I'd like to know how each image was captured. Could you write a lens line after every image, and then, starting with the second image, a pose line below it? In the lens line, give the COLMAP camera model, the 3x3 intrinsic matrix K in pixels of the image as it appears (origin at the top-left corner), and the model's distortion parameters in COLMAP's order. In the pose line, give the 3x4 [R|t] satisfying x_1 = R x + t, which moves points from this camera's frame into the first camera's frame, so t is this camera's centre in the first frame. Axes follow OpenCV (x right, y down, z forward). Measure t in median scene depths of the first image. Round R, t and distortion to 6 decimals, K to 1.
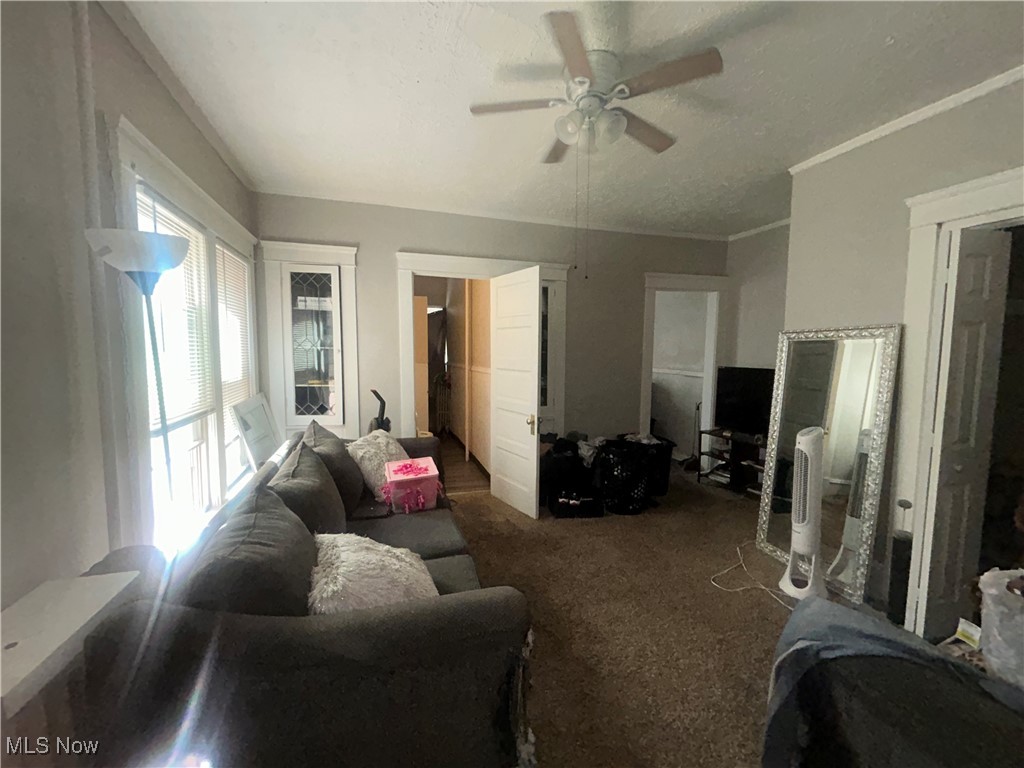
lens RADIAL K [[412.2, 0, 512.5], [0, 412.2, 386.9], [0, 0, 1]] dist [-0.000777, 0.001486]
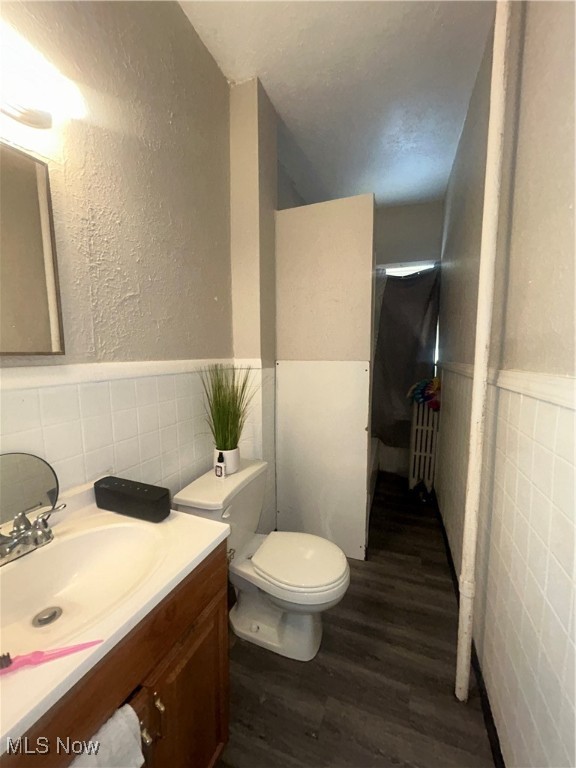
lens RADIAL K [[309.1, 0, 288.9], [0, 309.1, 385.3], [0, 0, 1]] dist [-0.000777, 0.001486]
pose [[0.792851, 0.048453, -0.607487, -0.065366], [-0.042060, 0.998808, 0.024771, -0.030470], [0.607963, 0.005911, 0.793943, 0.577890]]
